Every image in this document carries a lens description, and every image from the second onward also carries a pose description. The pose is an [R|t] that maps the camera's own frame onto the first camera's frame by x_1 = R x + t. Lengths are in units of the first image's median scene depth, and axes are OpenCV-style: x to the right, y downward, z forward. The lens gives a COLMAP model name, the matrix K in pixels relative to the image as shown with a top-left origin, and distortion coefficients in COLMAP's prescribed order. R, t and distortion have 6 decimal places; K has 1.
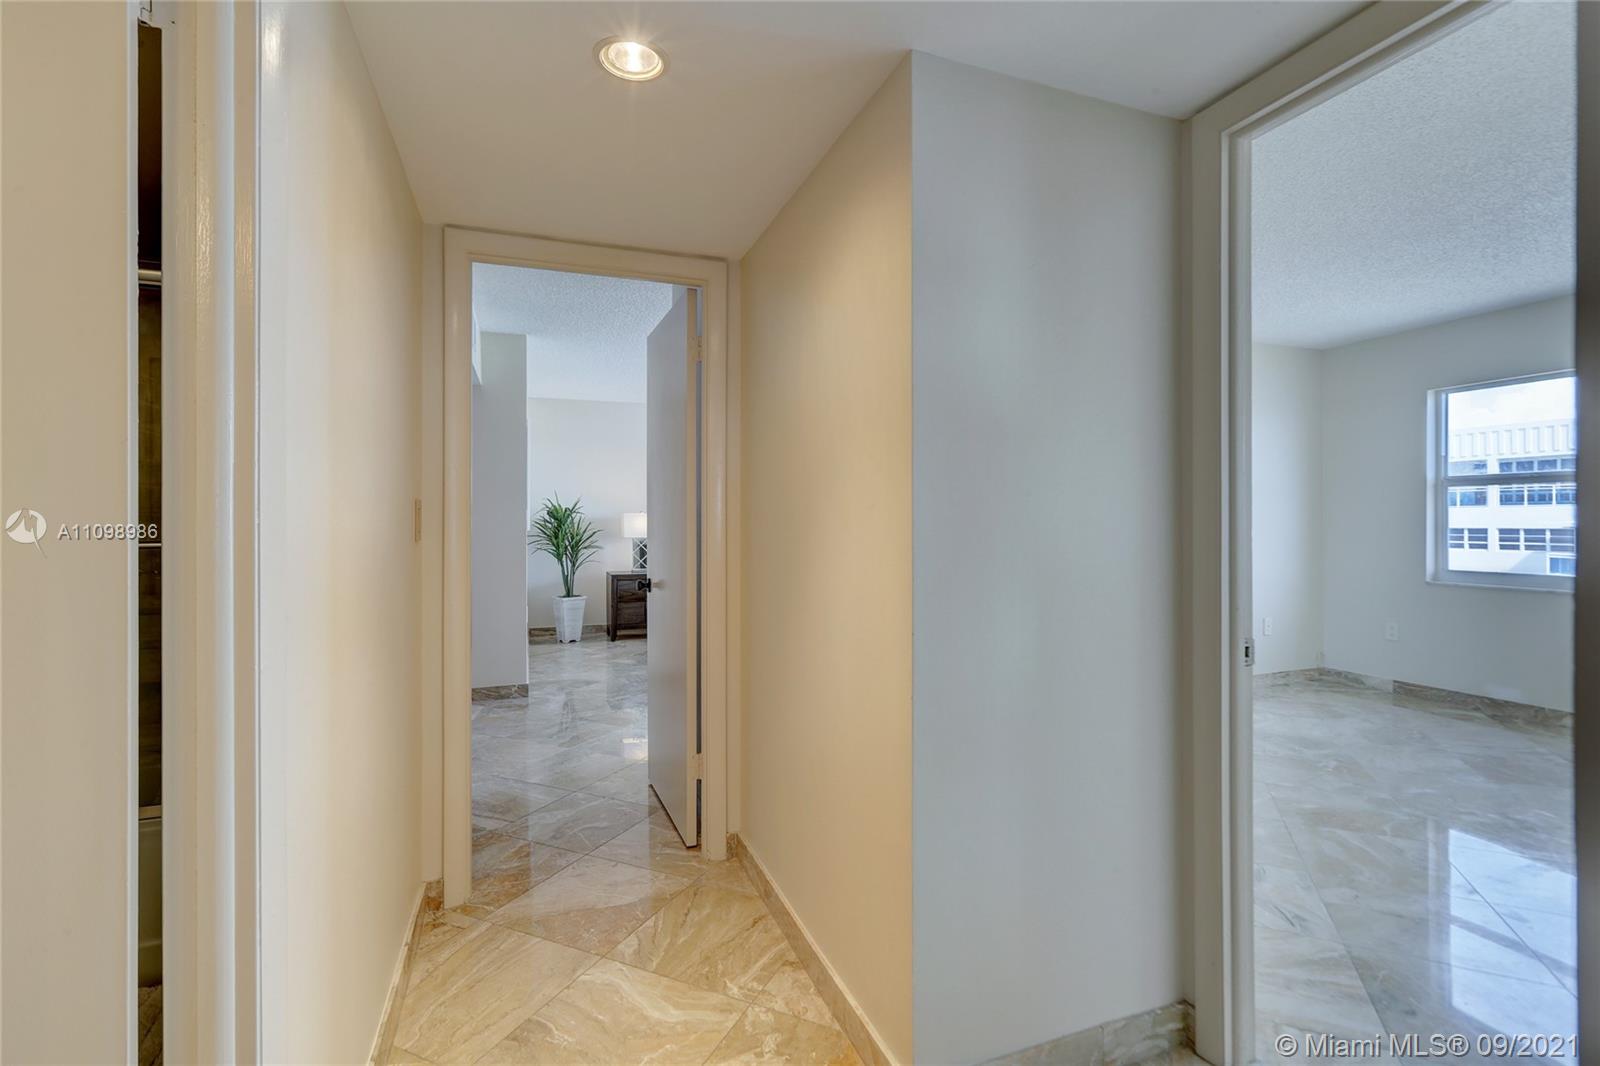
lens RADIAL K [[726.5, 0, 784.2], [0, 726.5, 520.2], [0, 0, 1]] dist [0.001329, 0.003939]
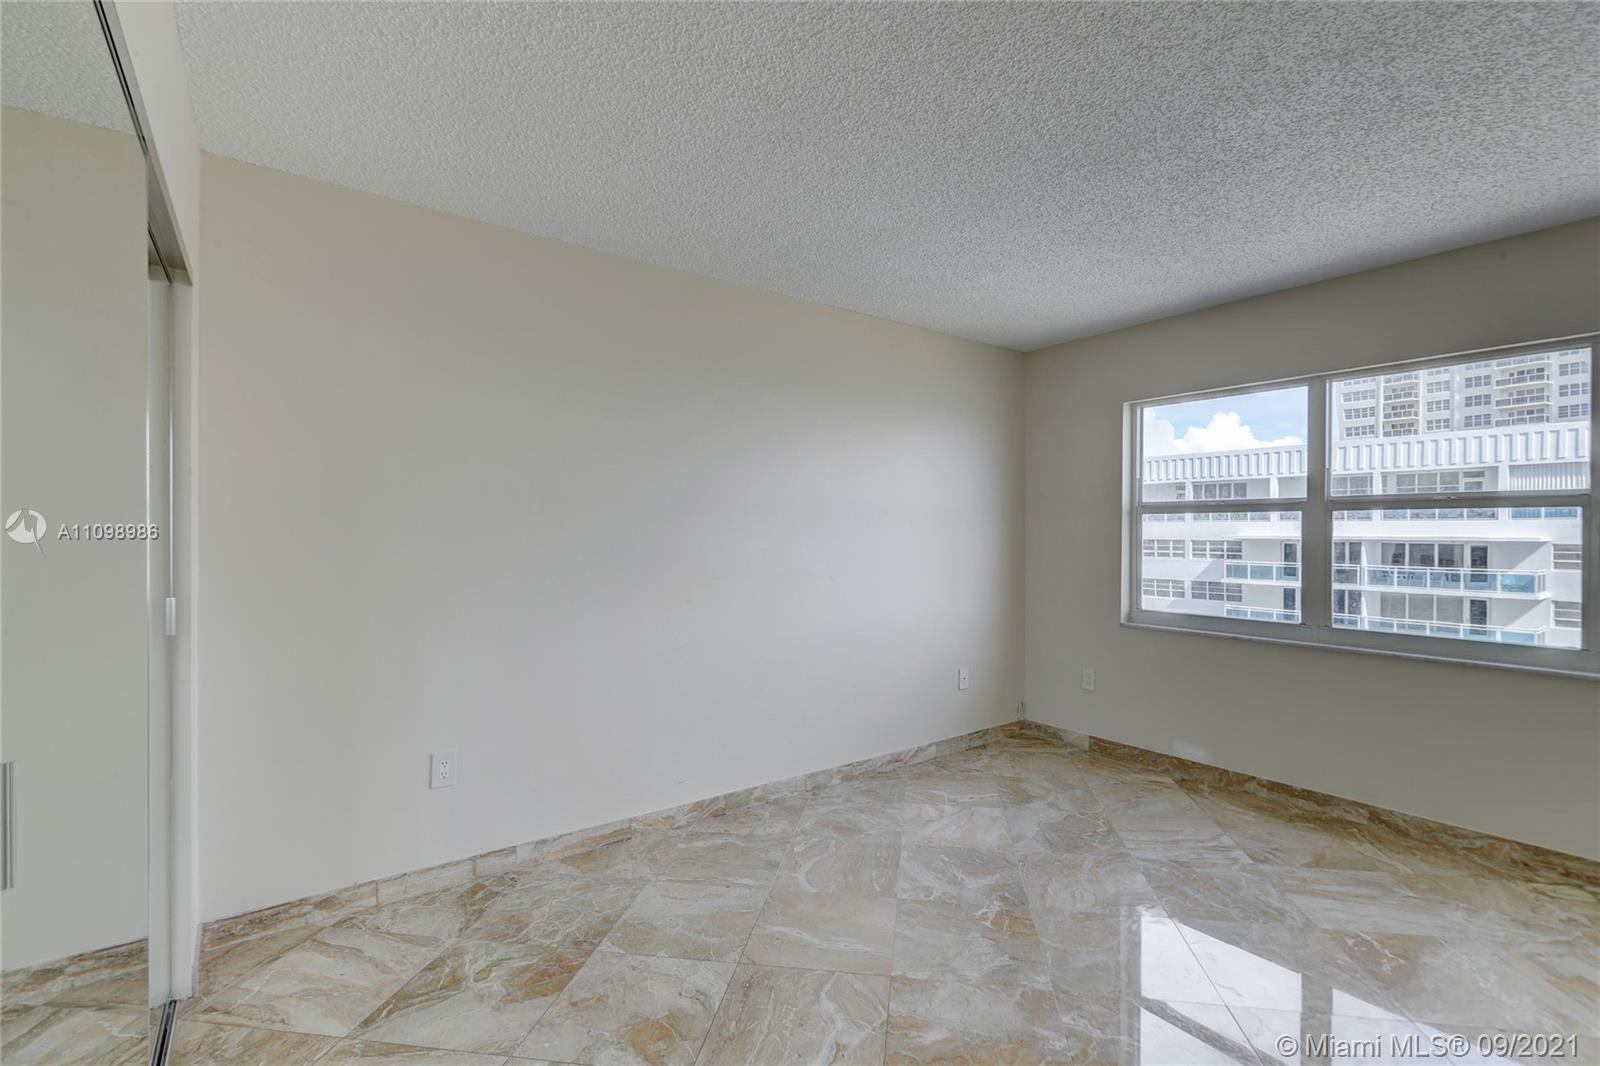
lens RADIAL K [[726.5, 0, 796.3], [0, 726.5, 529.6], [0, 0, 1]] dist [0.001329, 0.003939]
pose [[0.962386, 0.006811, 0.271599, 0.271845], [-0.006654, 0.999977, -0.001500, -0.022882], [-0.271603, -0.000364, 0.962409, 0.270999]]
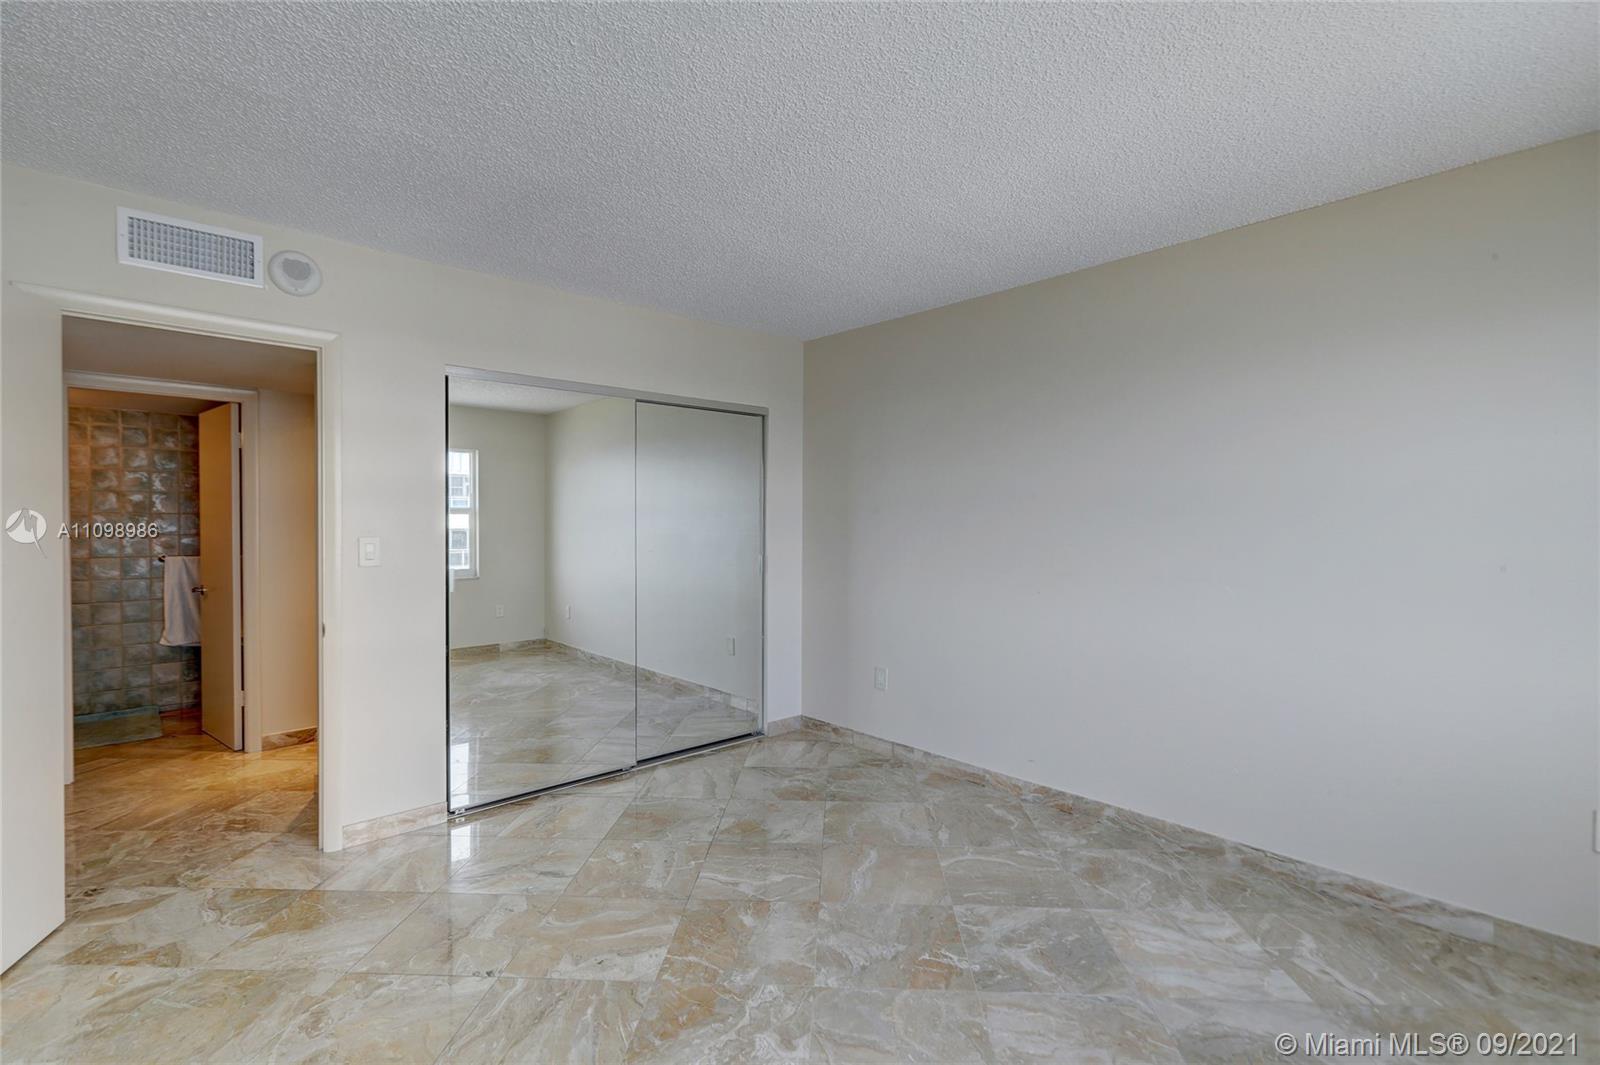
lens RADIAL K [[680.2, 0, 798.5], [0, 680.2, 529.0], [0, 0, 1]] dist [0.005079, 0.000613]
pose [[0.391131, 0.008586, -0.920295, 0.888262], [0.001466, 0.999949, 0.009952, -0.025807], [0.920334, -0.005241, 0.391098, 0.475204]]
